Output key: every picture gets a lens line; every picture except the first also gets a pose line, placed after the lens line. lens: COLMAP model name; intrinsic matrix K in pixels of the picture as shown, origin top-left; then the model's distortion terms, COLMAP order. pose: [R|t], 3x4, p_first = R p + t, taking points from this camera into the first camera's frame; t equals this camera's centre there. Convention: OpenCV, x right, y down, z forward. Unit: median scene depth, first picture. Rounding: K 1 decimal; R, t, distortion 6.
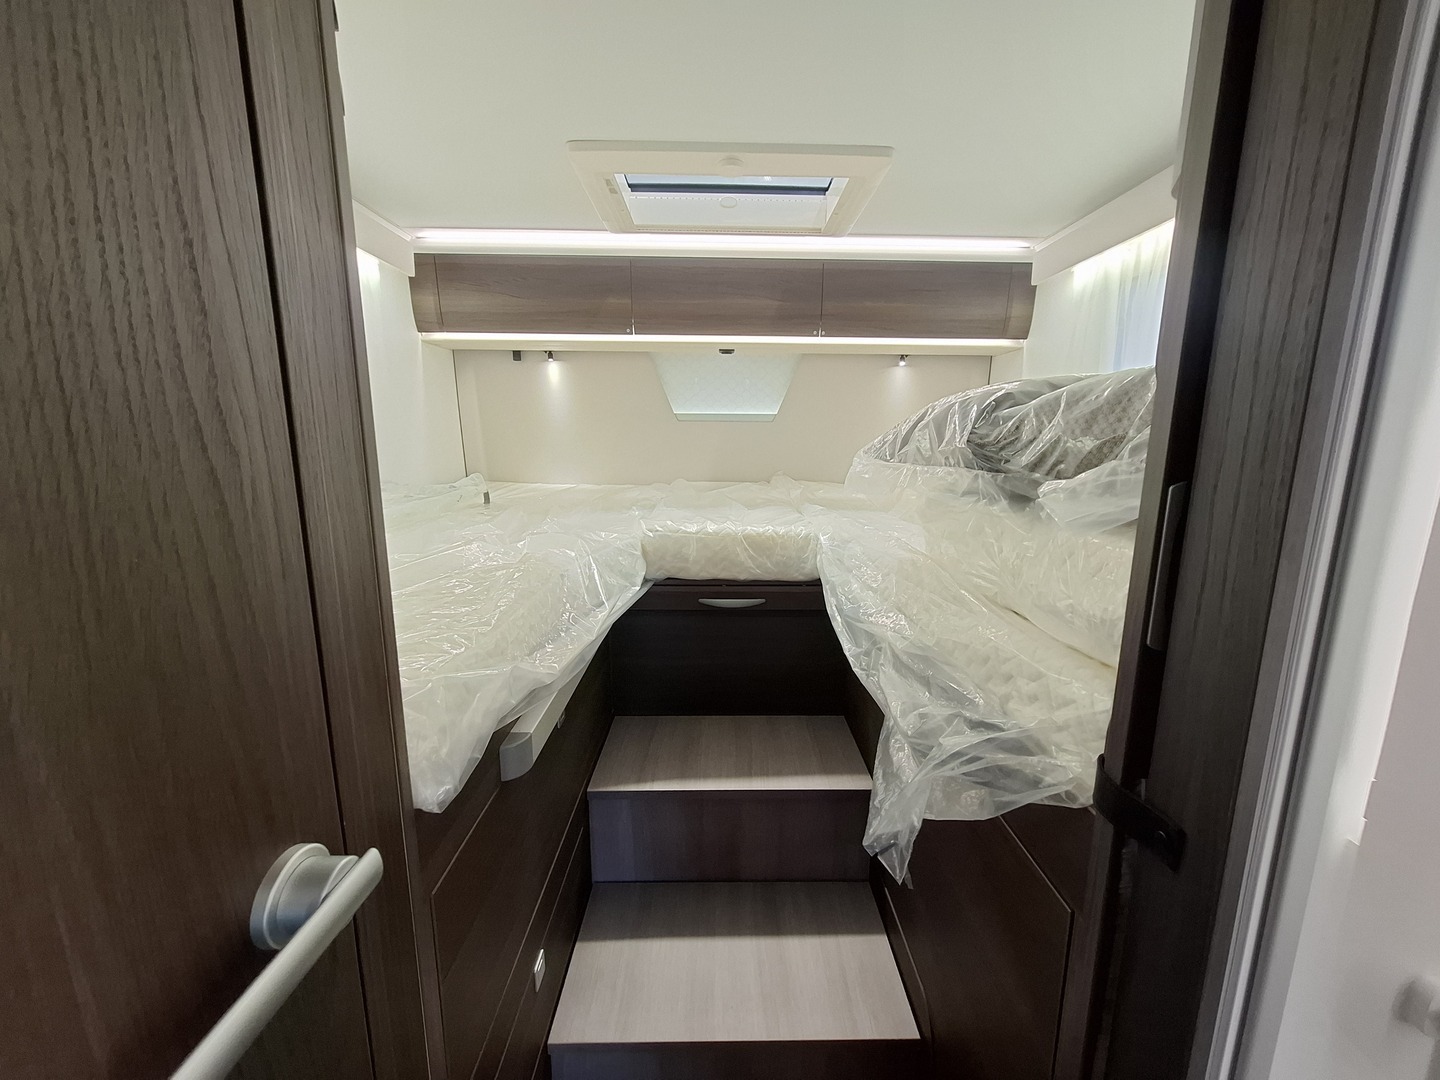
lens RADIAL K [[564.2, 0, 728.4], [0, 564.2, 535.2], [0, 0, 1]] dist [-0.006356, 0.000254]
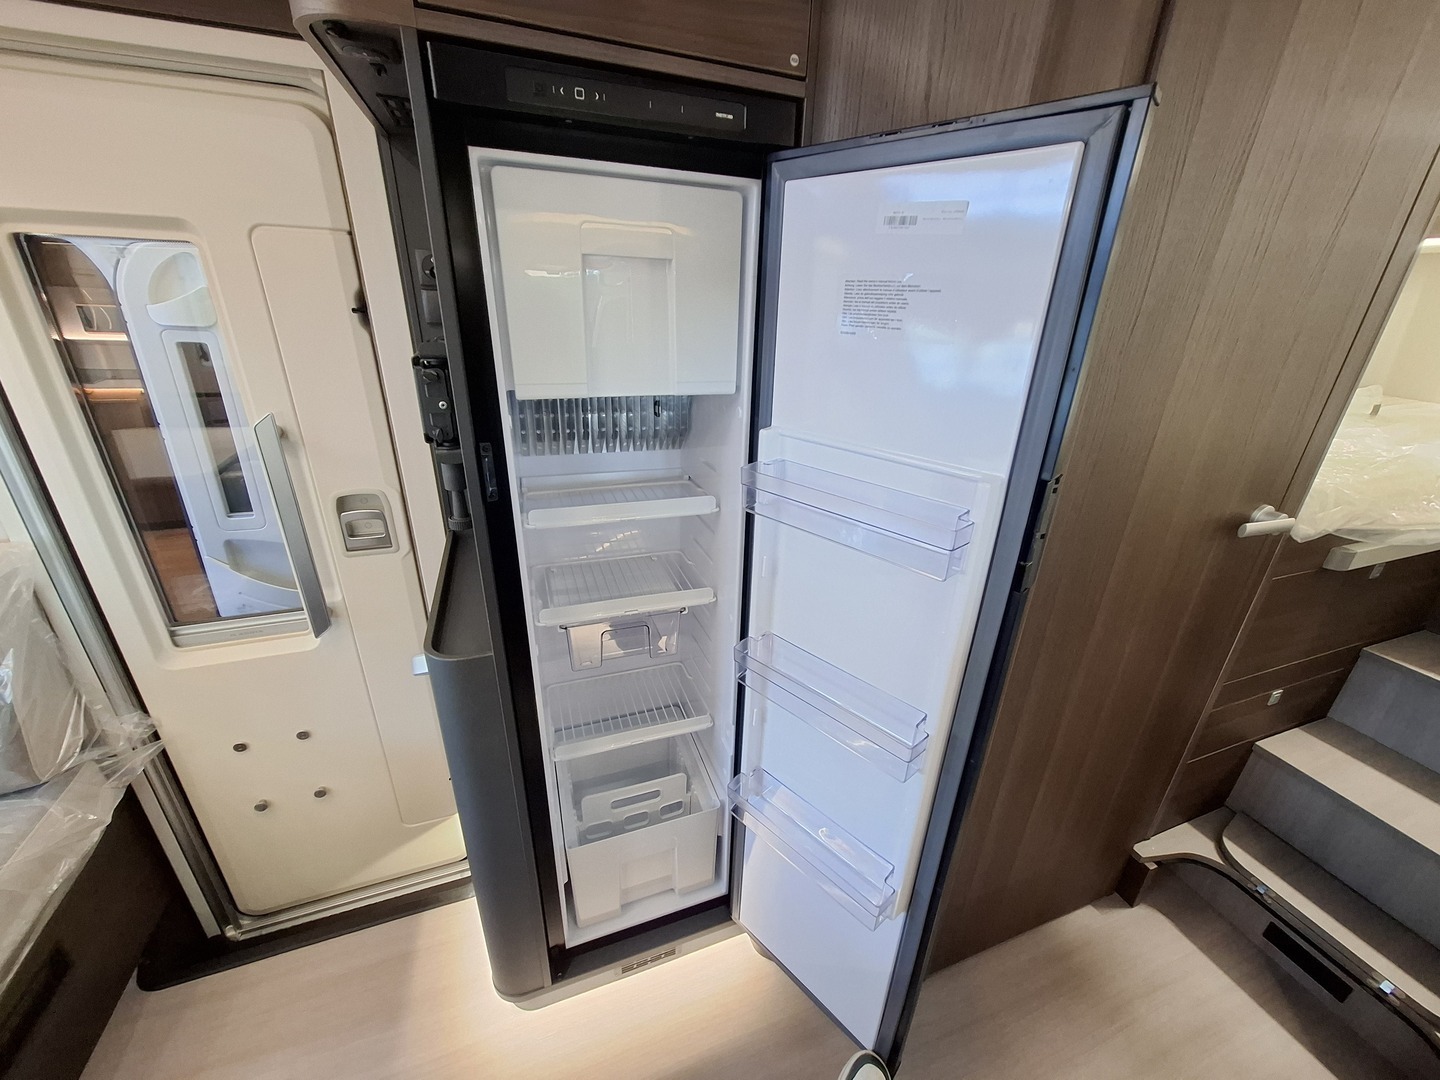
lens RADIAL K [[564.2, 0, 728.4], [0, 564.2, 535.2], [0, 0, 1]] dist [-0.006356, 0.000254]
pose [[0.333284, 0.376812, -0.864254, 0.313193], [-0.201405, 0.923958, 0.325175, 0.102563], [0.921064, 0.065690, 0.383832, -0.962603]]
